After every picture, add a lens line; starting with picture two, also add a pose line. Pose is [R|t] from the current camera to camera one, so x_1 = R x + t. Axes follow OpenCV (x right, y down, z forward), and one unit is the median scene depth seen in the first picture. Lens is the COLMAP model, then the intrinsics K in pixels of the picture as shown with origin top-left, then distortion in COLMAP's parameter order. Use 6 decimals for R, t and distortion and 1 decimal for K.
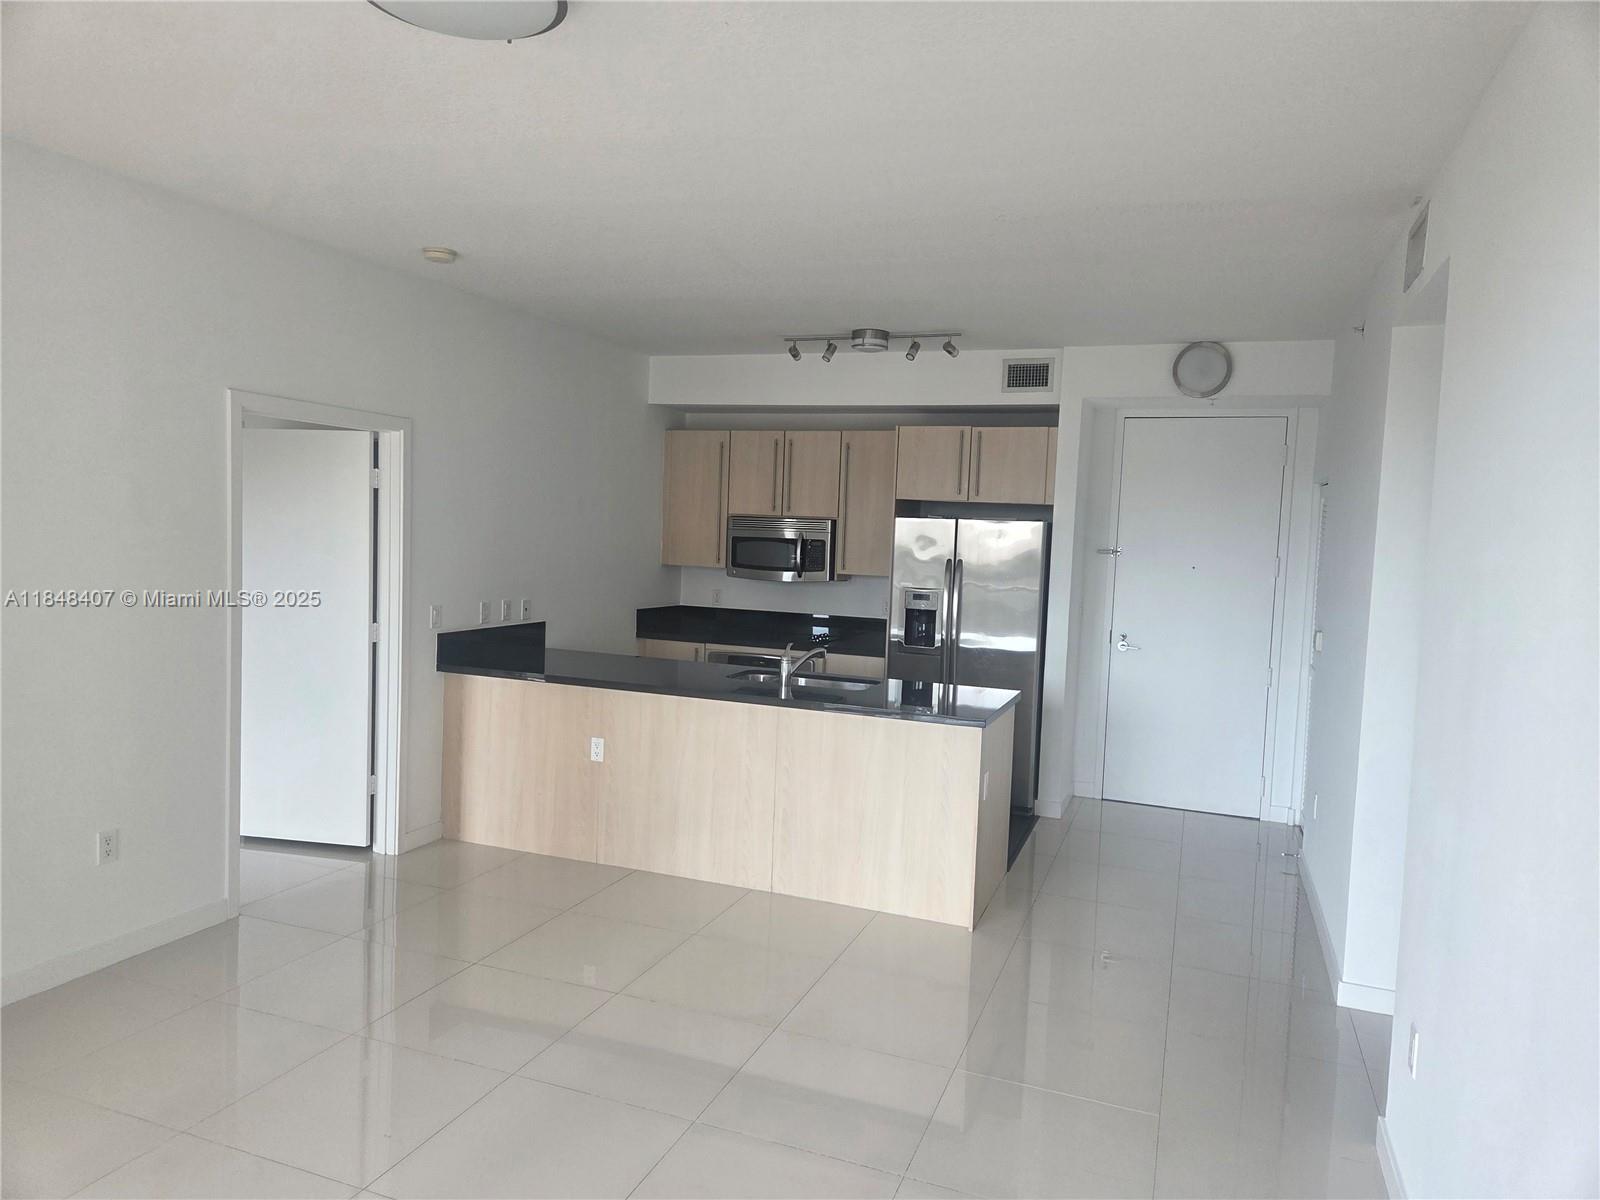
lens RADIAL K [[1091.4, 0, 800.0], [0, 1091.4, 600.0], [0, 0, 1]] dist [0.001462, 0.000777]
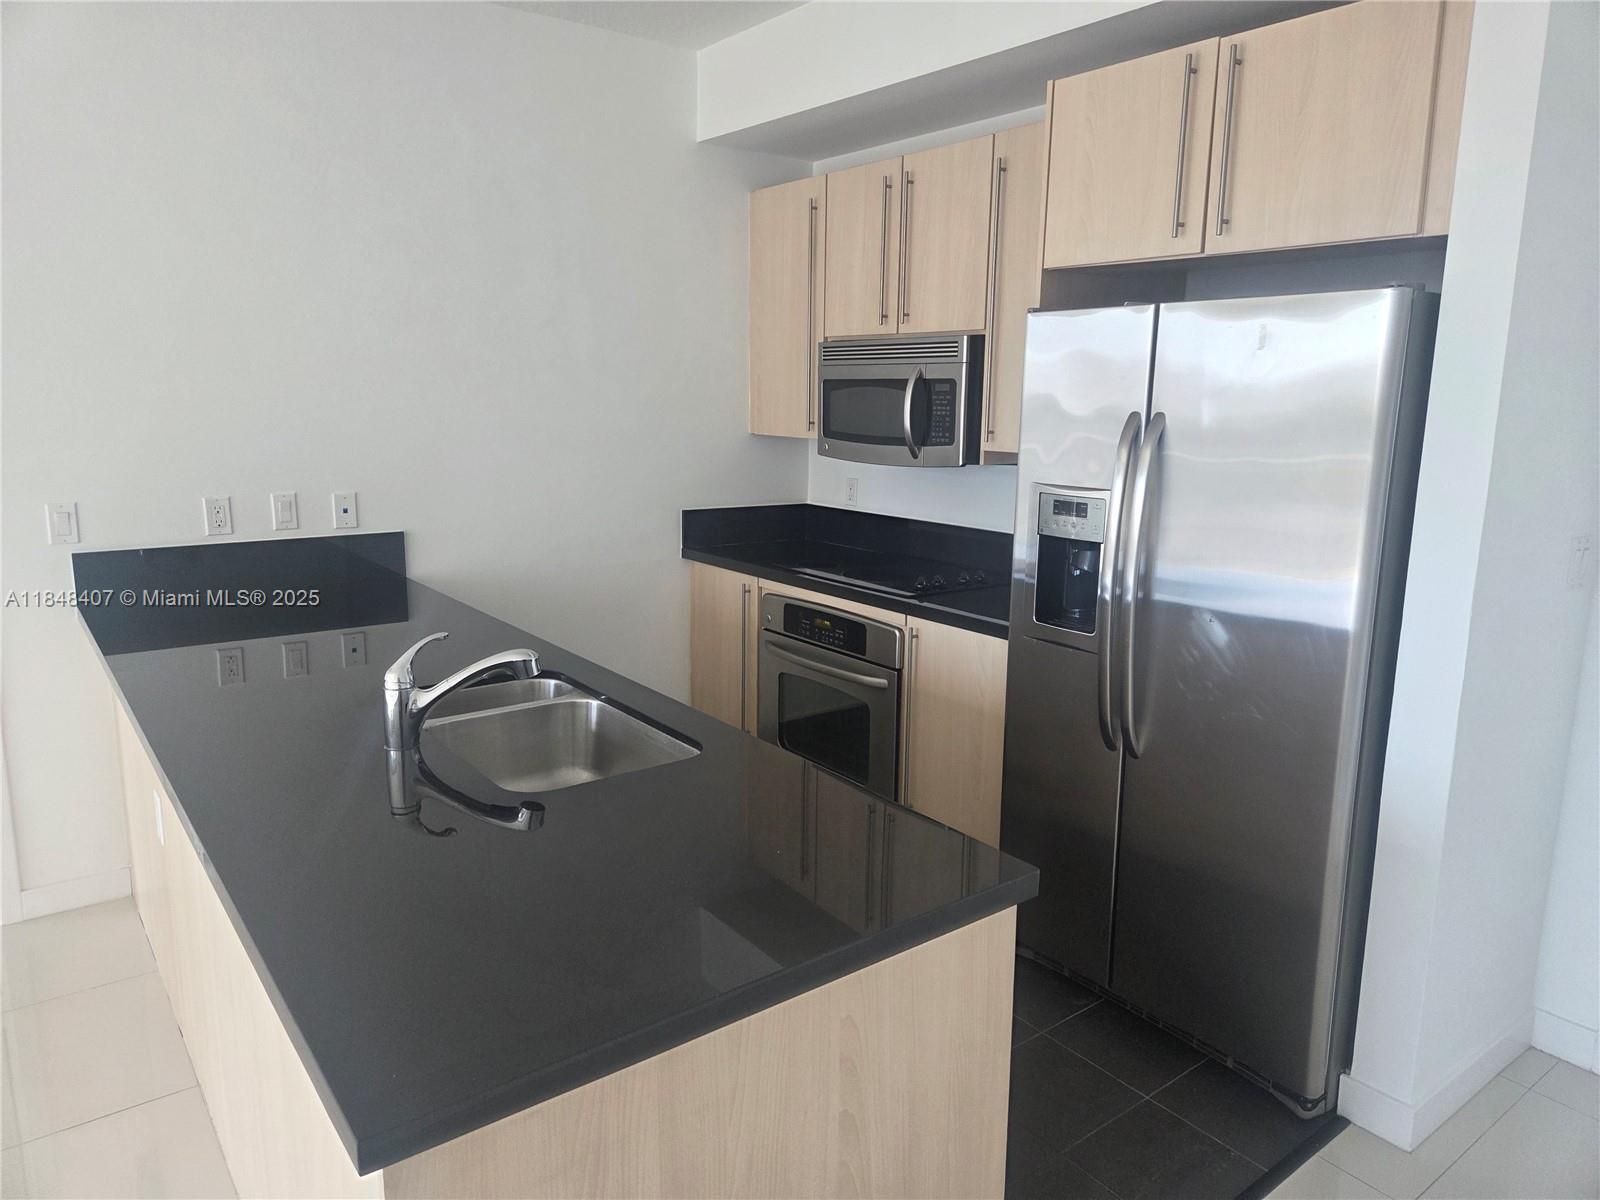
lens RADIAL K [[1091.4, 0, 800.0], [0, 1091.4, 600.0], [0, 0, 1]] dist [0.001462, 0.000777]
pose [[0.845880, 0.077458, -0.527719, 0.224408], [-0.020643, 0.993412, 0.112722, -0.011680], [0.532973, -0.084456, 0.841907, 0.559201]]
